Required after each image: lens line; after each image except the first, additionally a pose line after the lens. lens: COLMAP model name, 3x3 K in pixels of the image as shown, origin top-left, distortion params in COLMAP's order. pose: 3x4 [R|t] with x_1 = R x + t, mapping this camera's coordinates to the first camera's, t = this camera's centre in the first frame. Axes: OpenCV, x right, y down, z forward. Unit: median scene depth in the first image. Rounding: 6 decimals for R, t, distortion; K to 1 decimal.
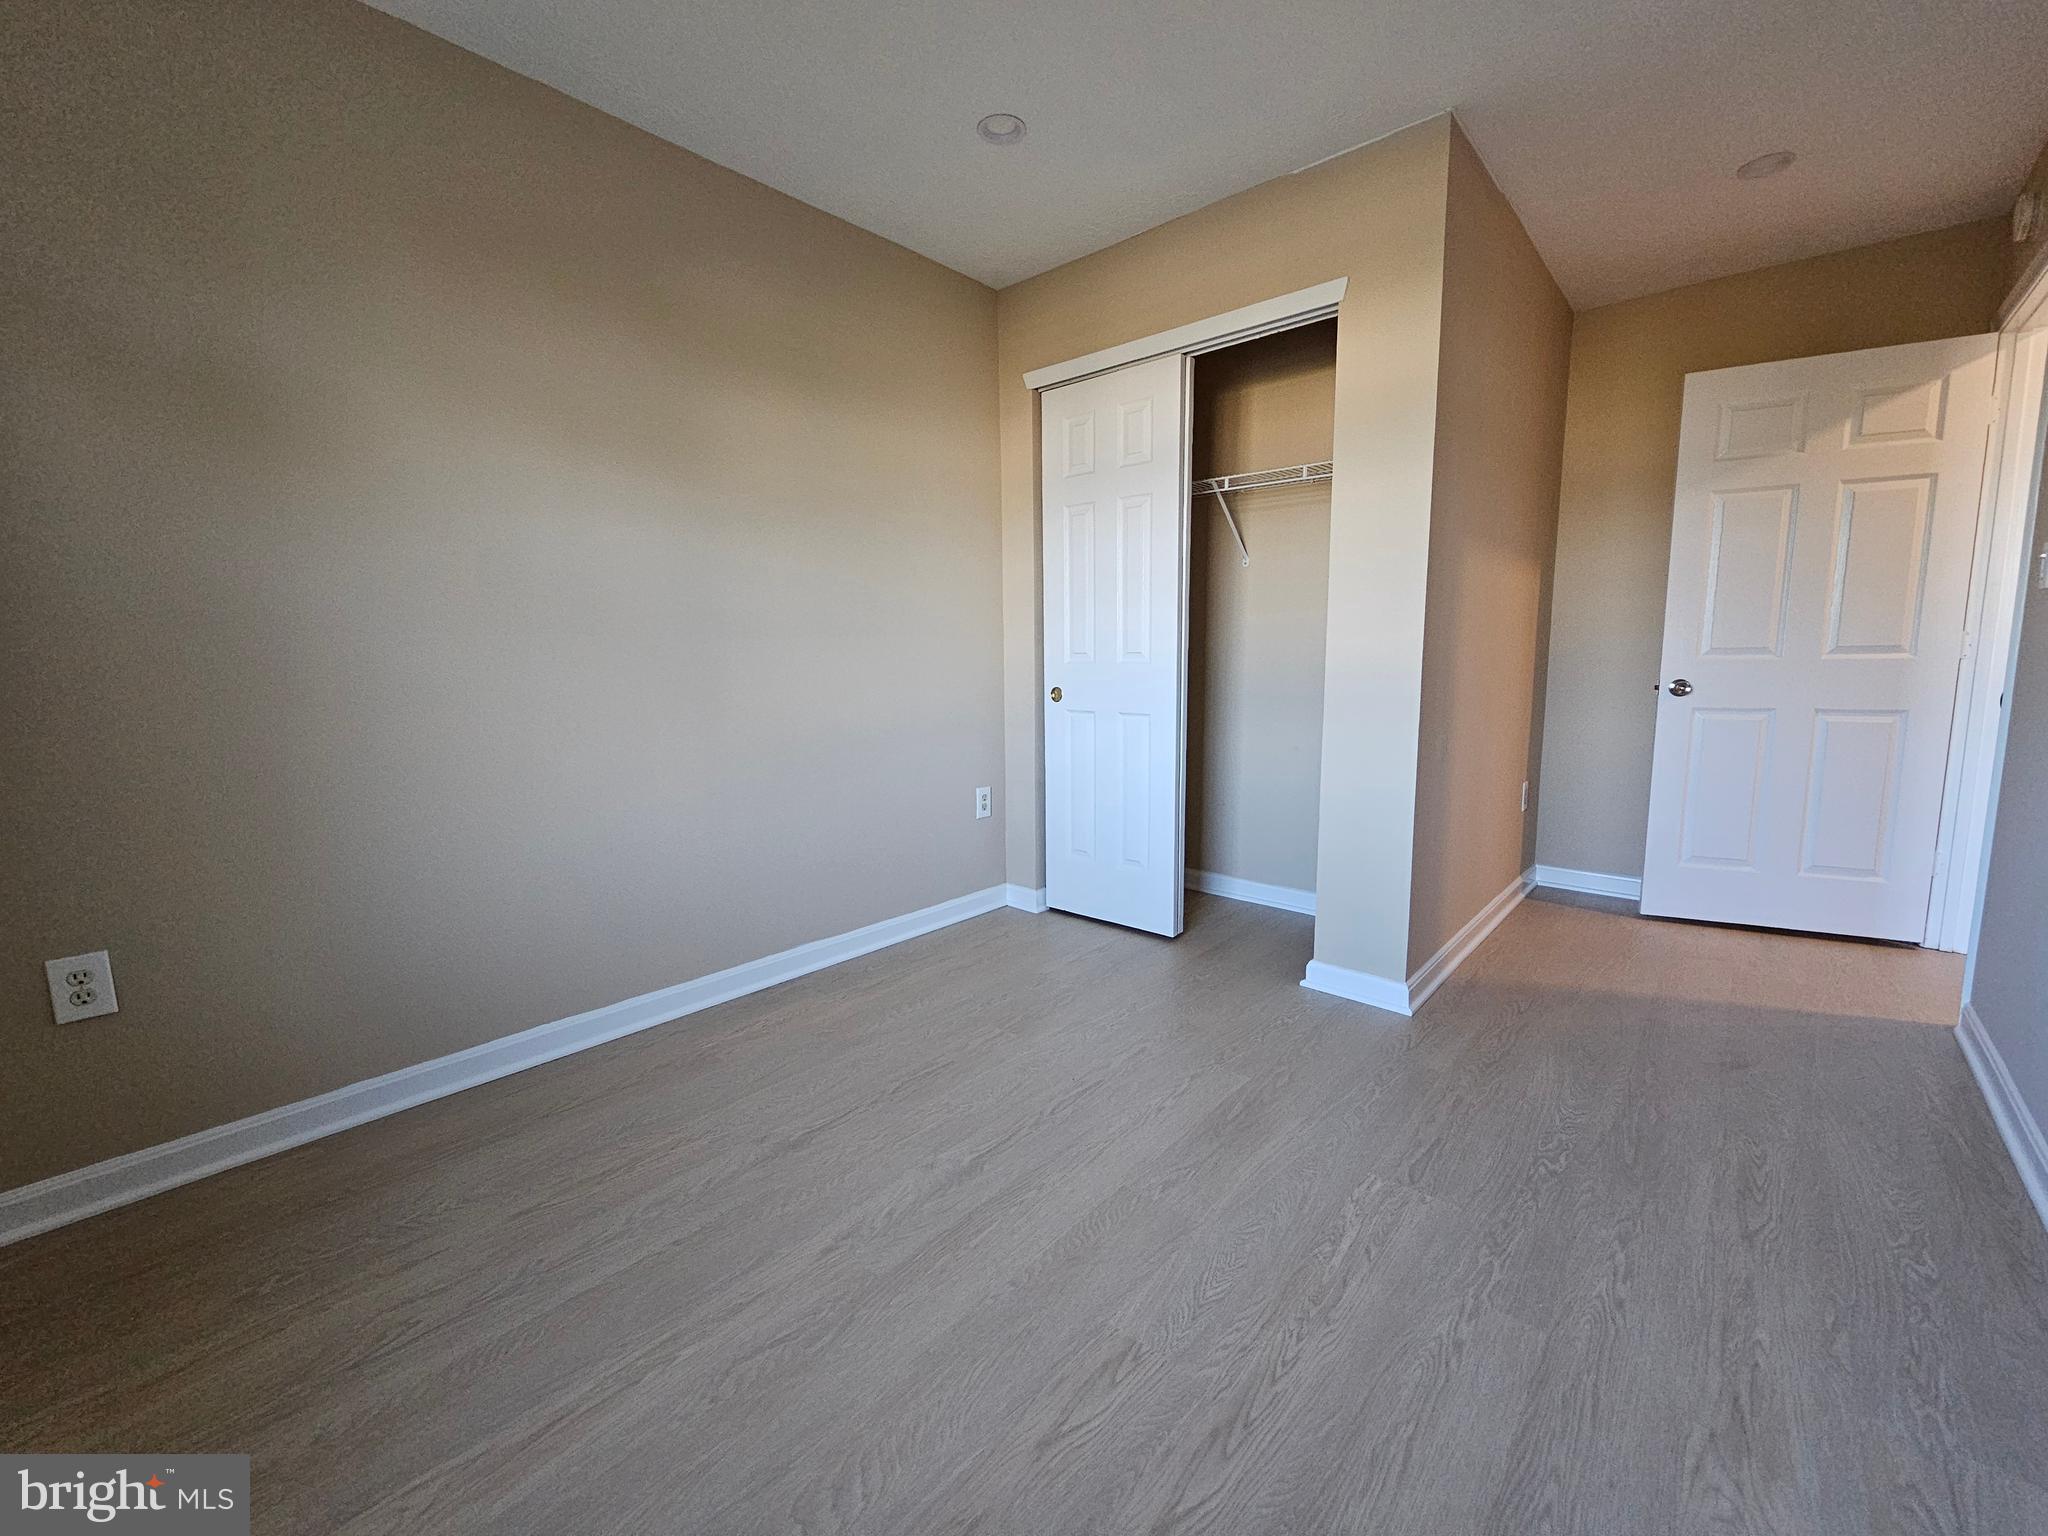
lens RADIAL K [[840.2, 0, 1015.0], [0, 840.2, 769.6], [0, 0, 1]] dist [-0.003263, -0.000234]
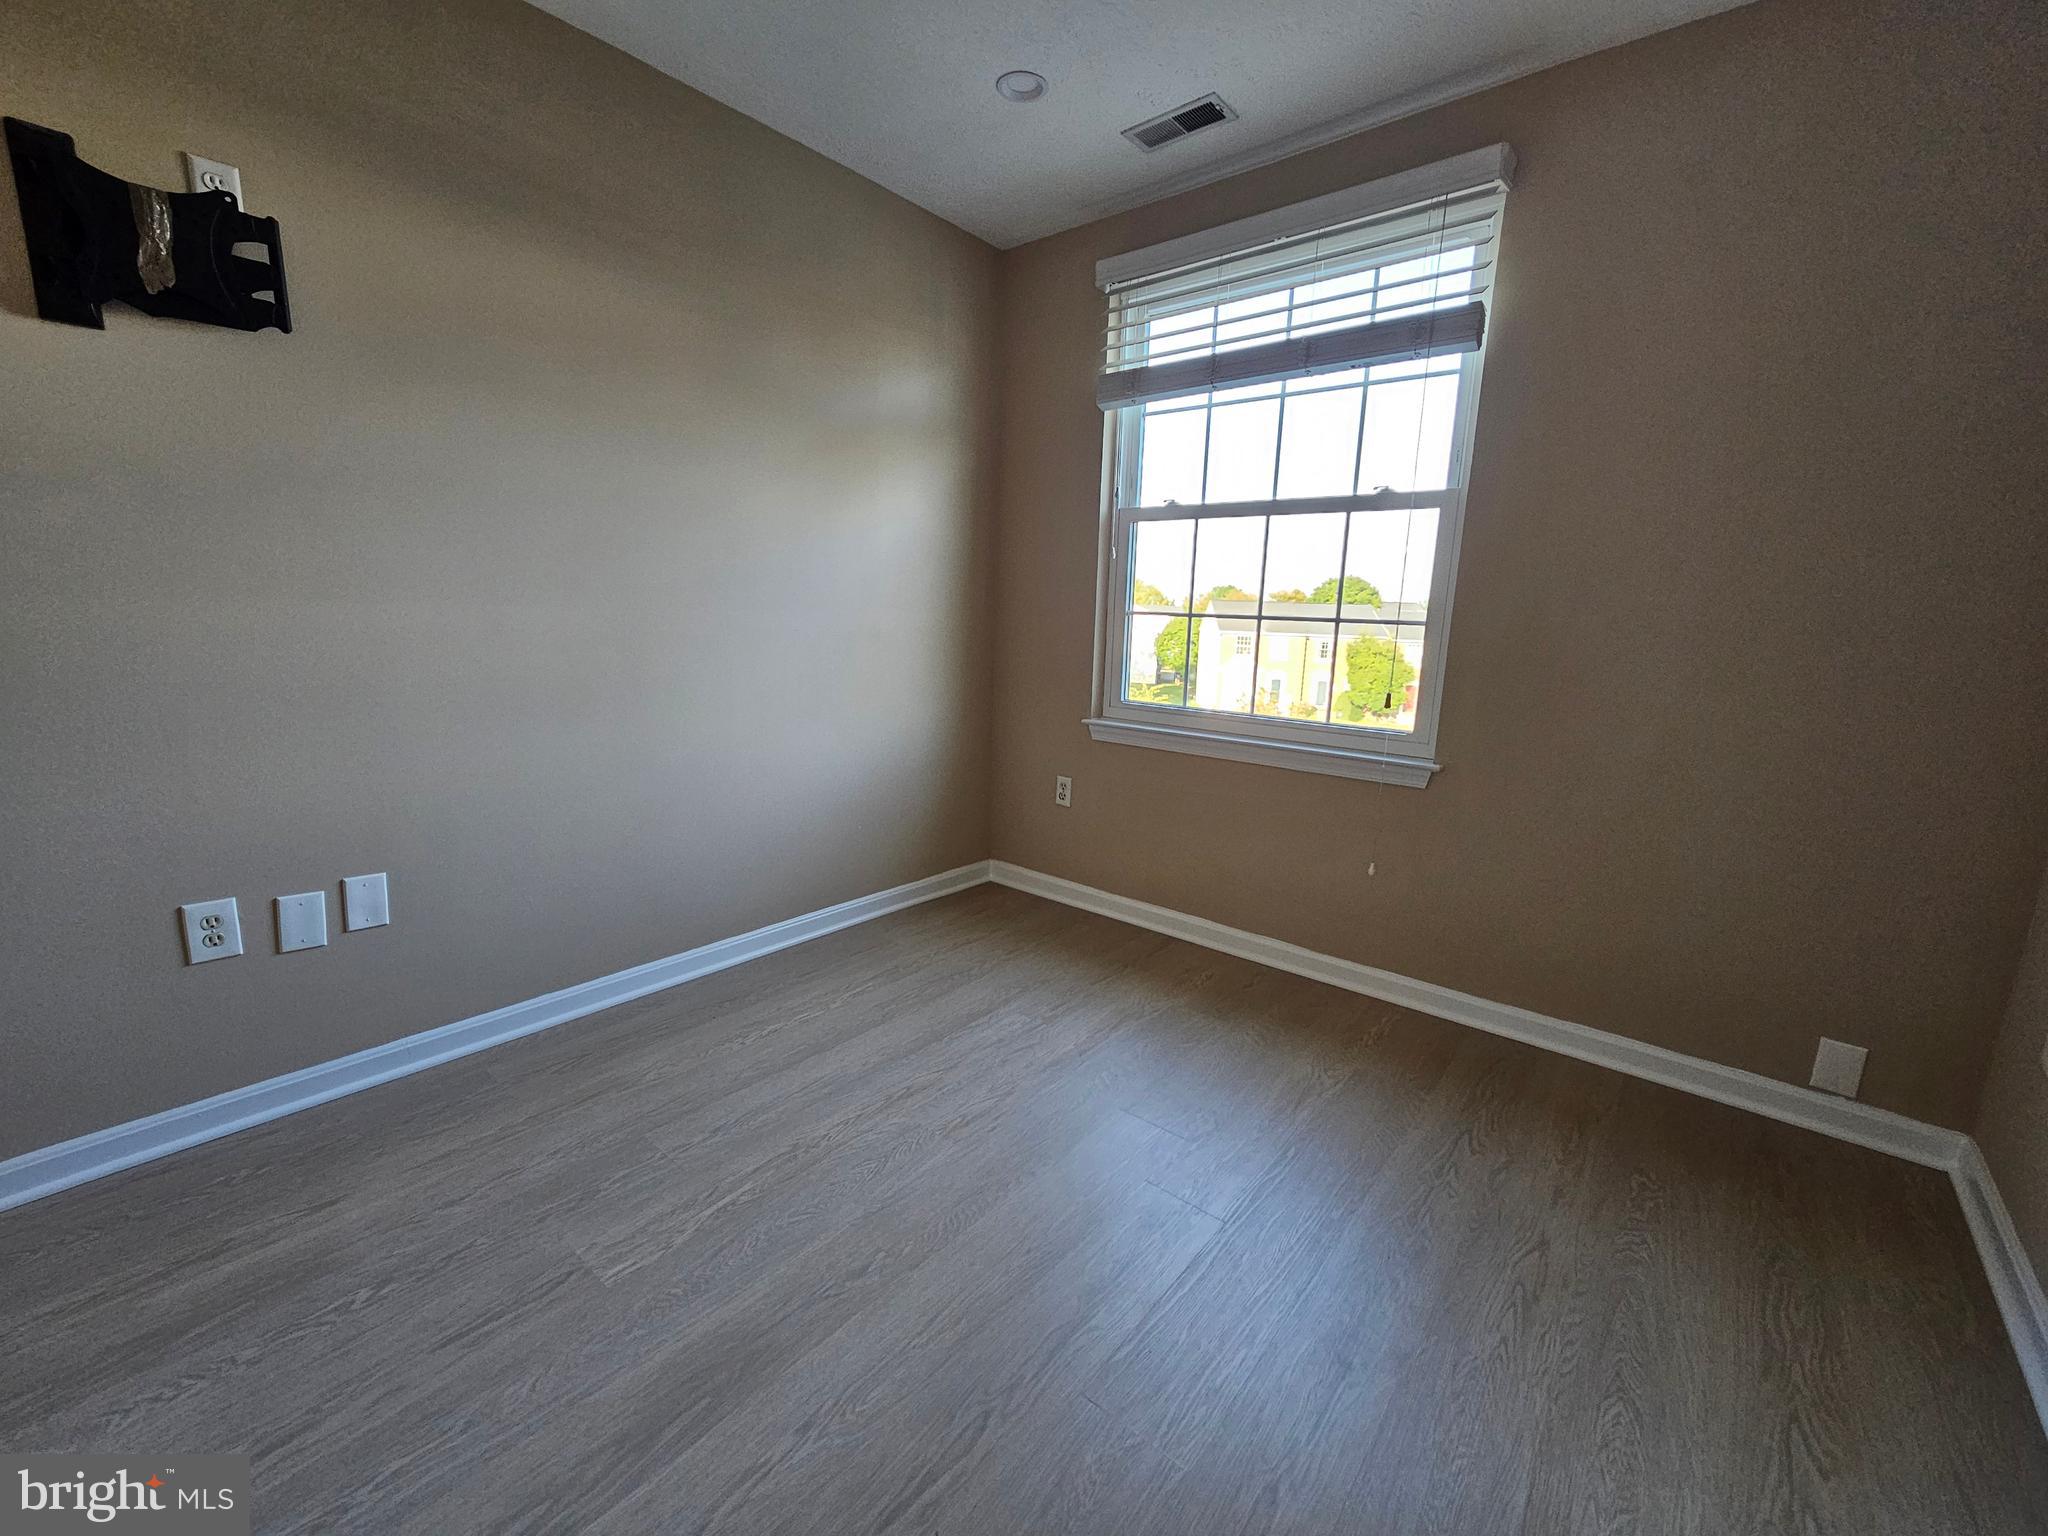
lens RADIAL K [[840.2, 0, 1015.0], [0, 840.2, 769.6], [0, 0, 1]] dist [-0.003263, -0.000234]
pose [[-0.999694, -0.013182, -0.020938, 0.044576], [-0.019305, 0.944880, 0.326846, -0.261879], [0.015476, 0.327151, -0.944845, 1.551452]]
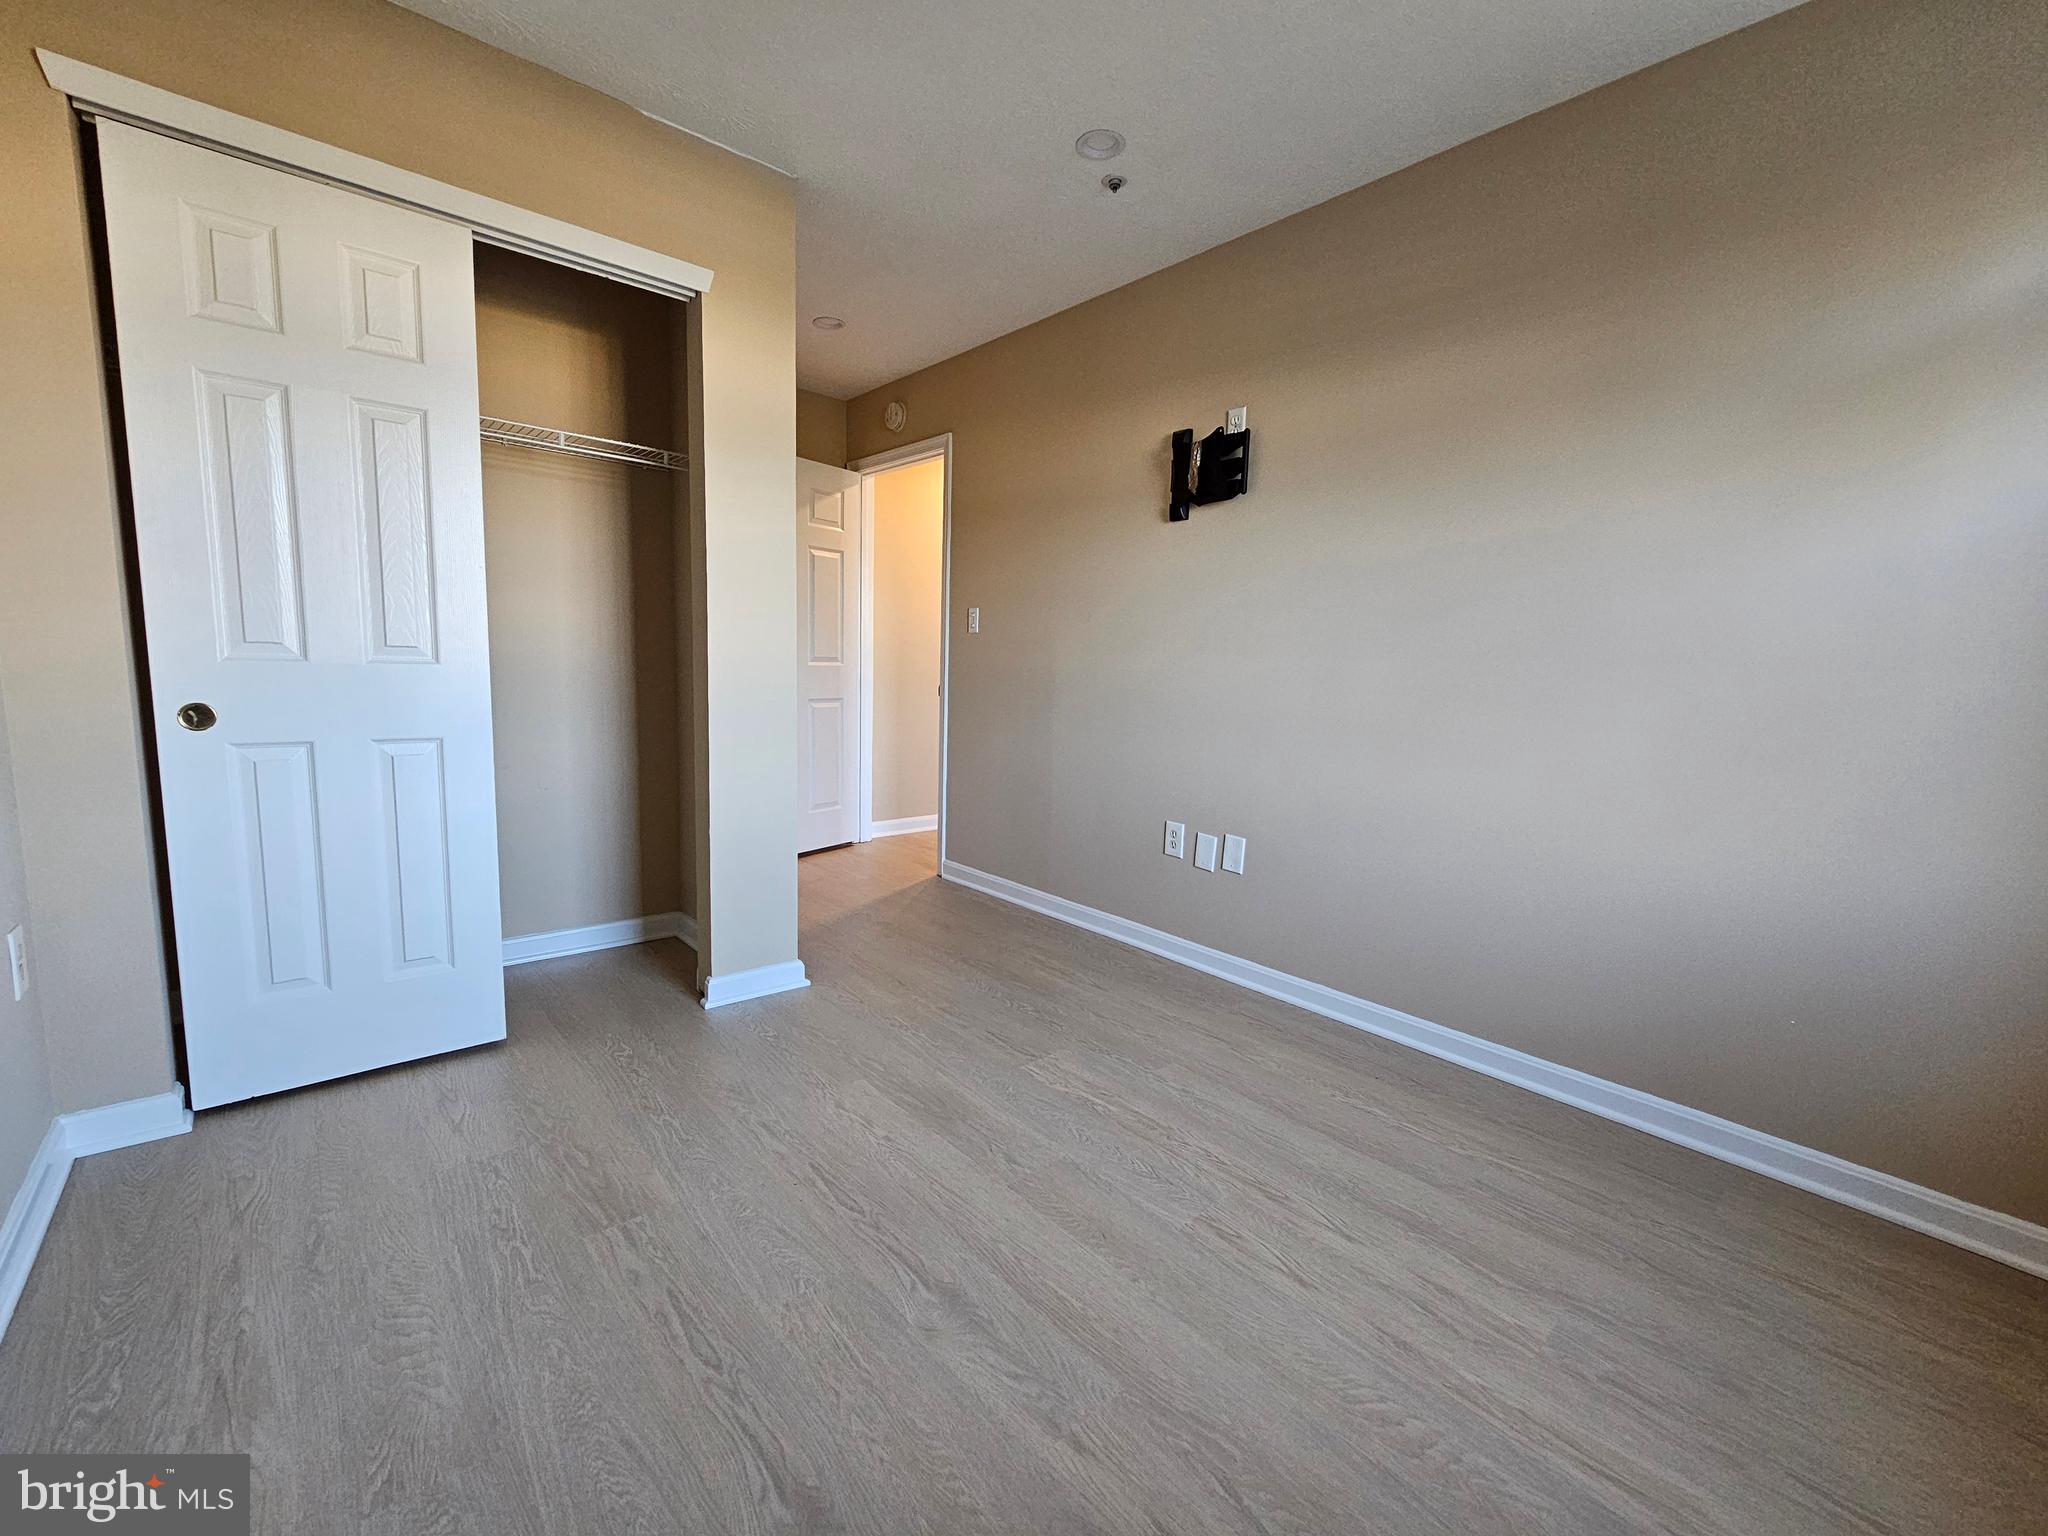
lens RADIAL K [[840.0, 0, 1020.8], [0, 840.0, 760.6], [0, 0, 1]] dist [0.000422, -0.000095]
pose [[0.123767, -0.103609, 0.986888, -0.775348], [0.104240, 0.990389, 0.090904, -0.101788], [-0.986821, 0.091622, 0.133378, 0.751160]]
